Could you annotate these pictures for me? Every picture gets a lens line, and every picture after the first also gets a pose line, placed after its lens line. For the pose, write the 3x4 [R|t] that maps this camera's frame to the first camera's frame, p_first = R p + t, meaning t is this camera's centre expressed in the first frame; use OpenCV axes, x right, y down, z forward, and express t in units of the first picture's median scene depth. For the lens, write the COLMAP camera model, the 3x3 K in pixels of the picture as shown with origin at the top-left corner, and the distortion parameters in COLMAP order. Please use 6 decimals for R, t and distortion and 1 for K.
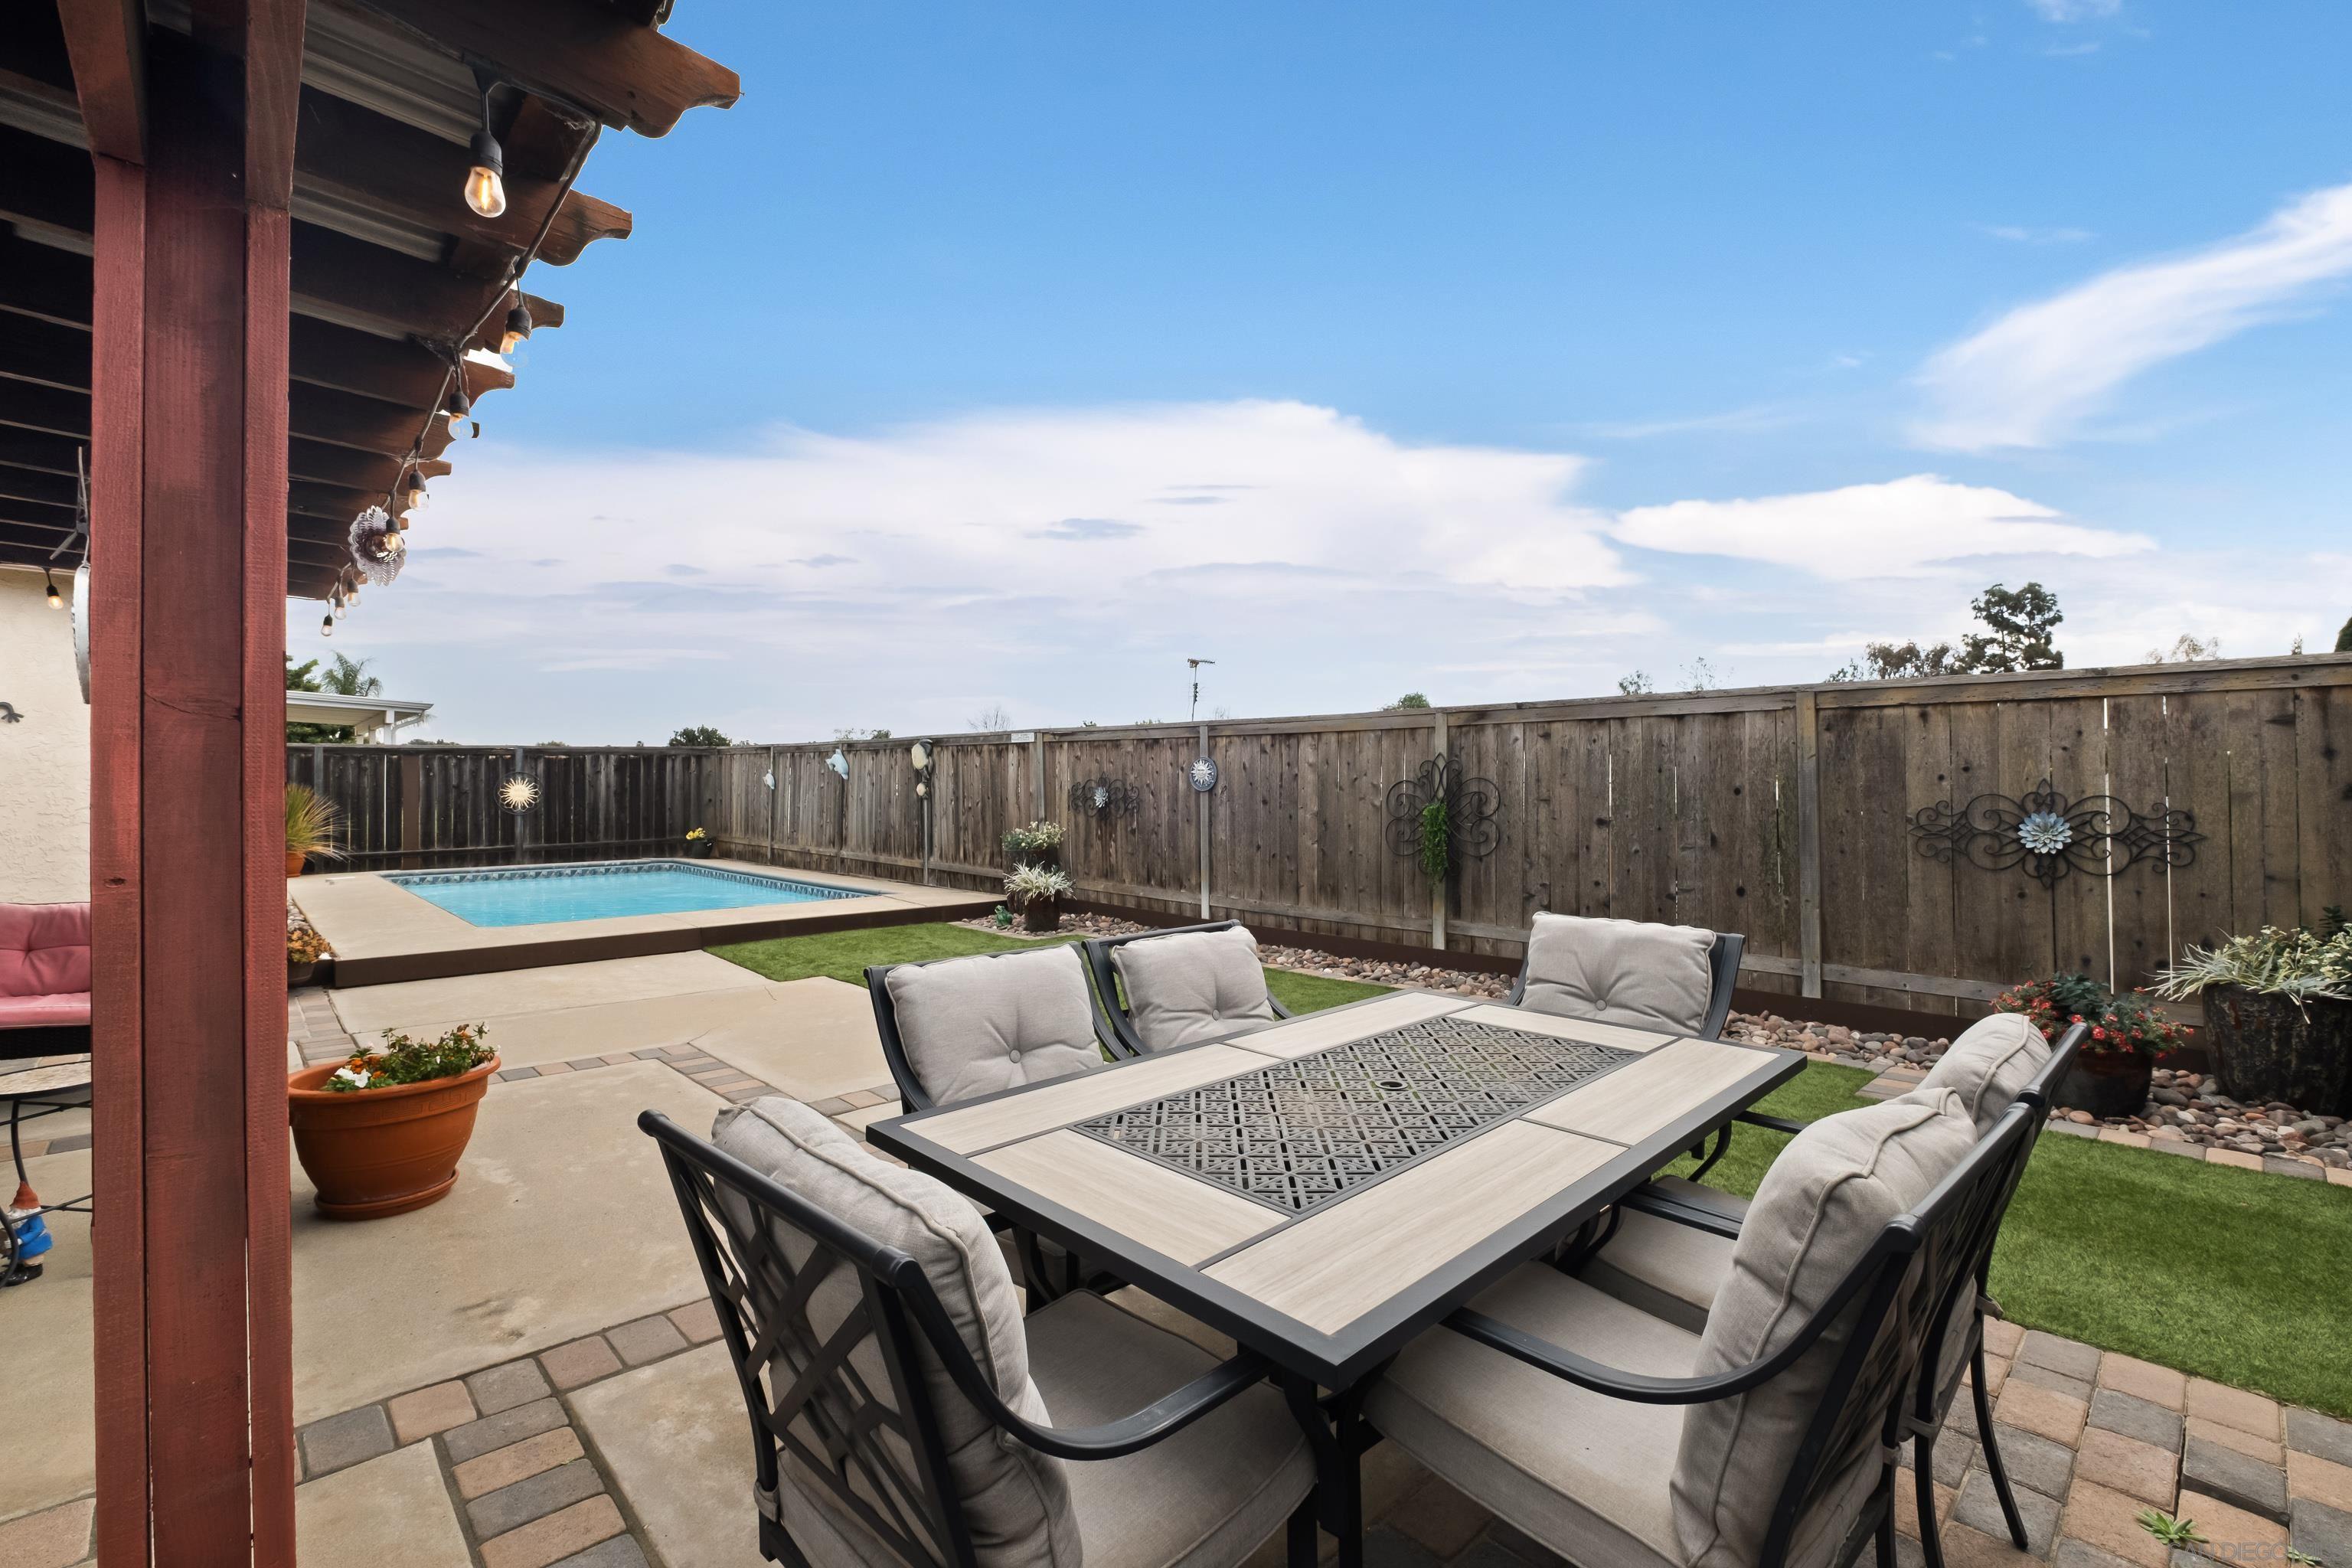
lens RADIAL K [[1018.4, 0, 1166.9], [0, 1018.4, 790.1], [0, 0, 1]] dist [-0.006489, 0.001040]
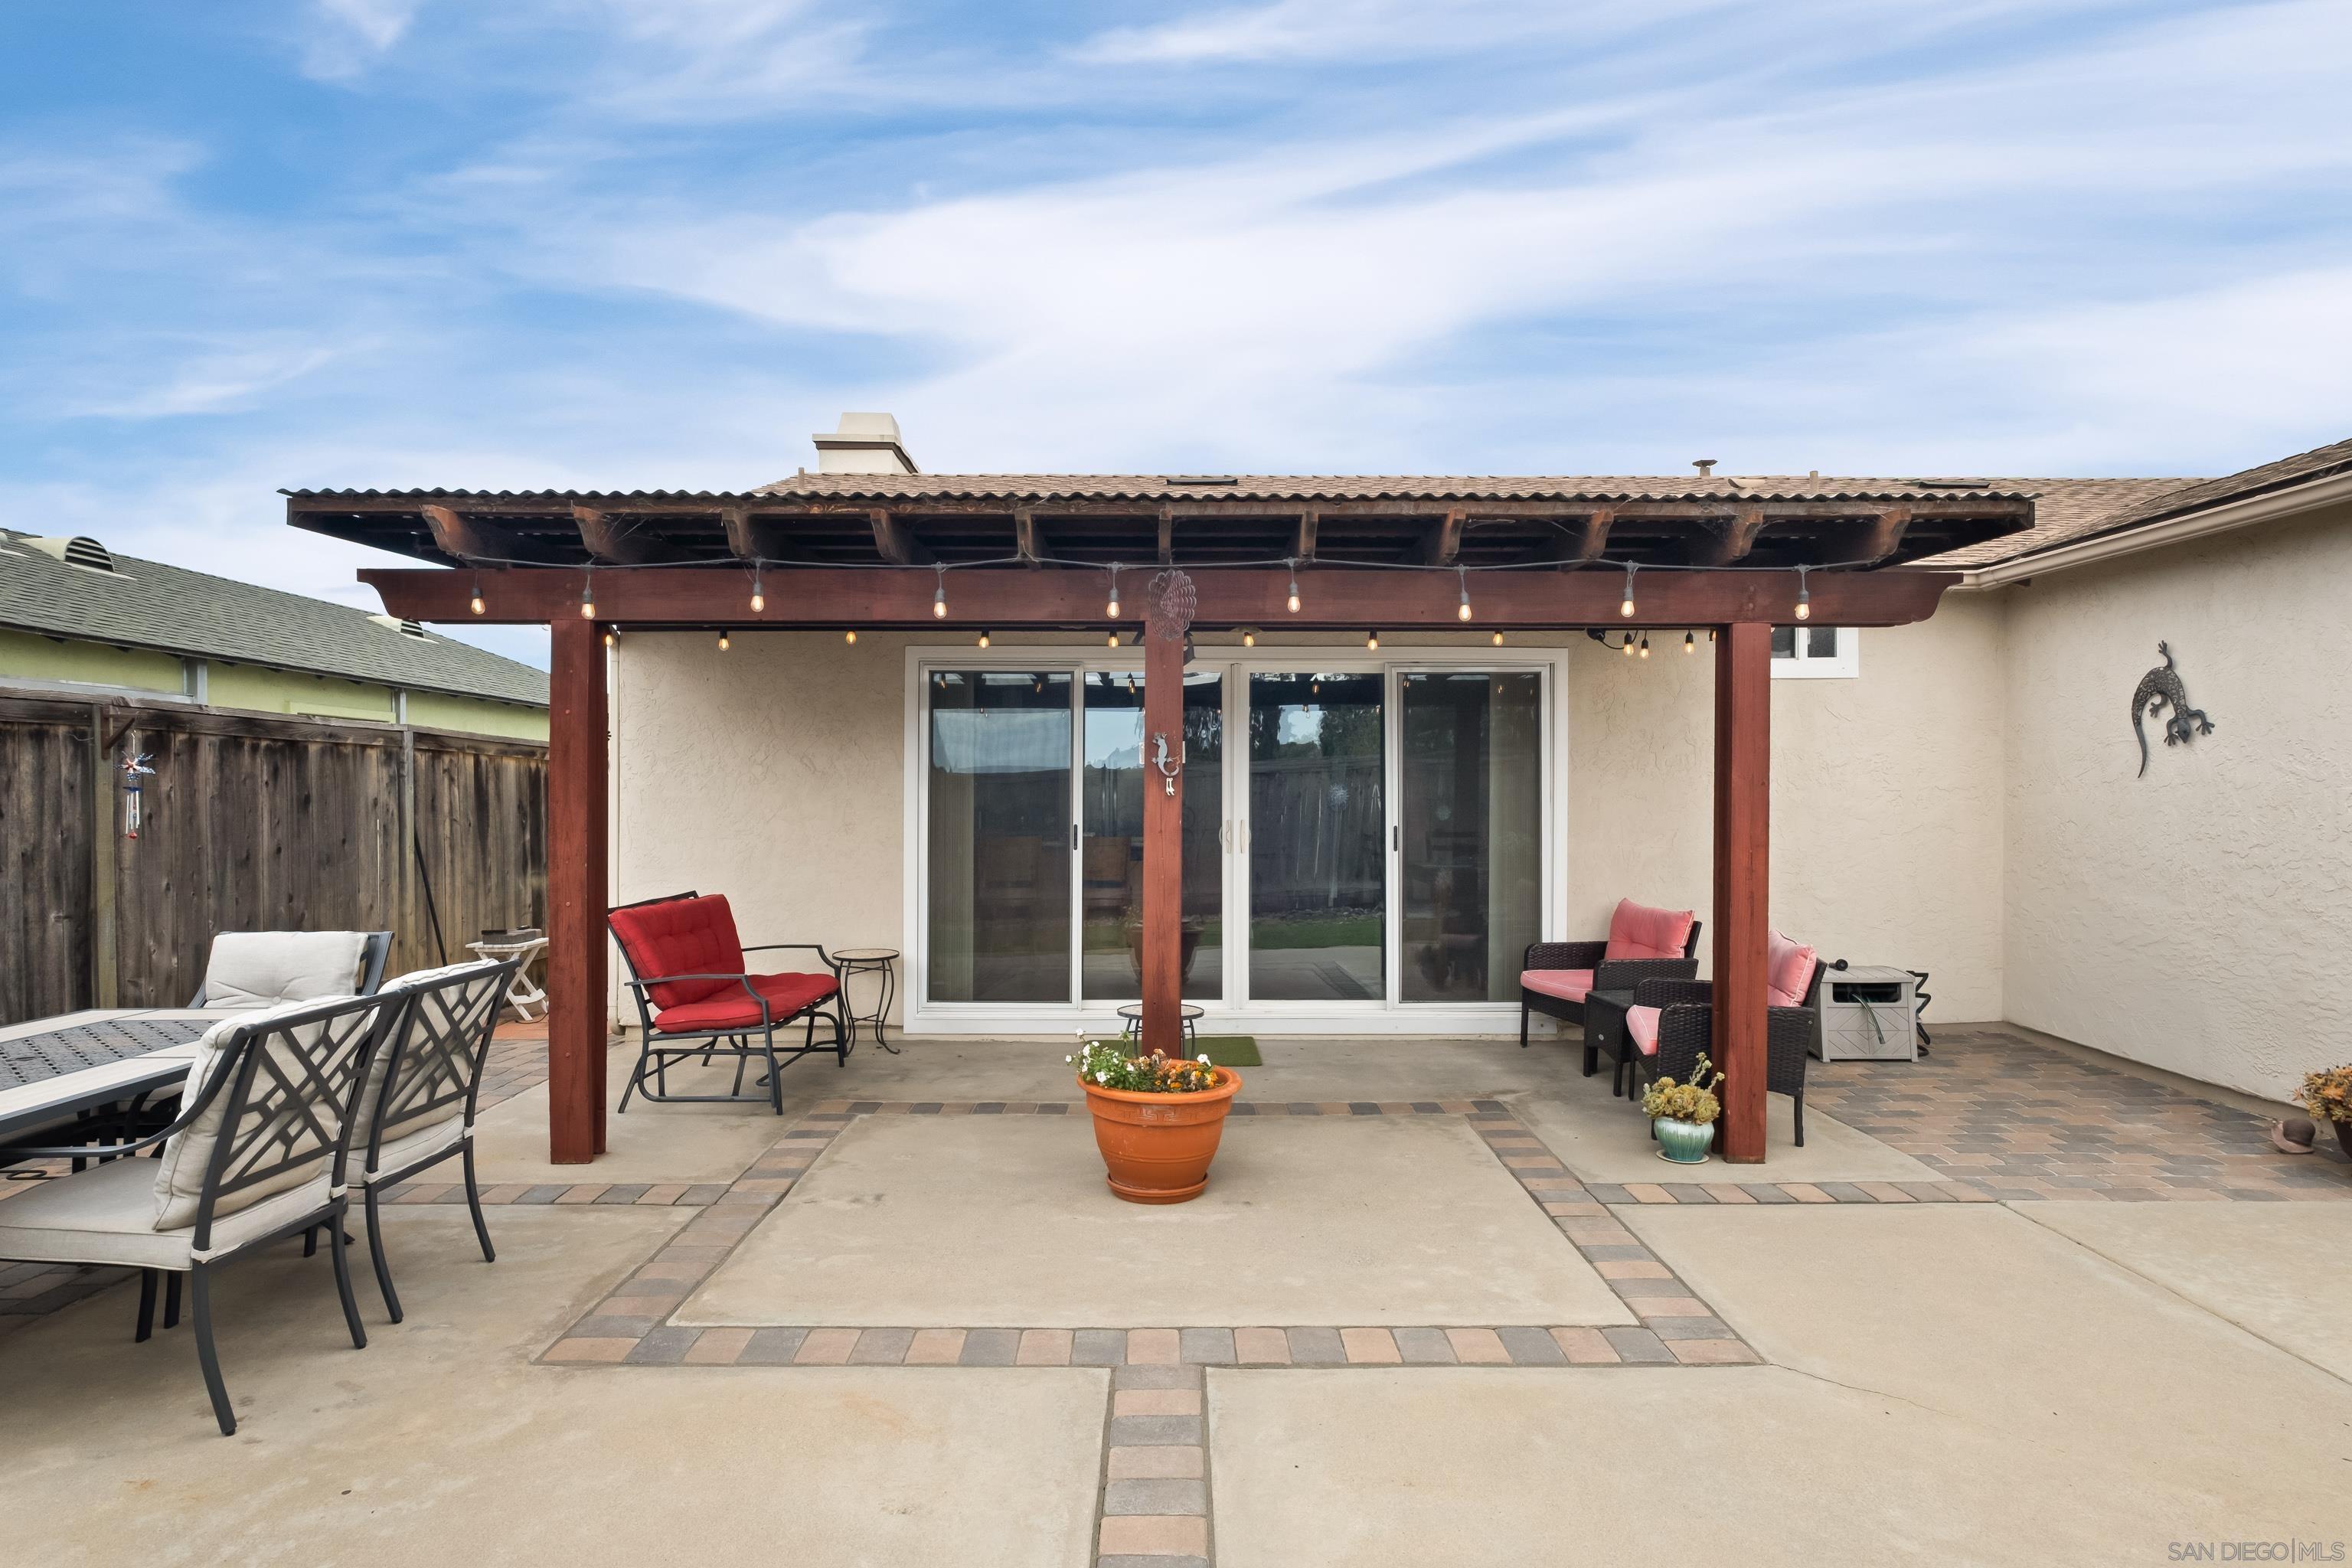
lens RADIAL K [[1324.8, 0, 1186.0], [0, 1324.8, 806.3], [0, 0, 1]] dist [-0.006714, 0.005145]
pose [[-0.673797, 0.004064, -0.738905, 0.114499], [-0.002059, 0.999971, 0.007378, -0.012018], [0.738913, 0.006493, -0.673769, 0.789331]]
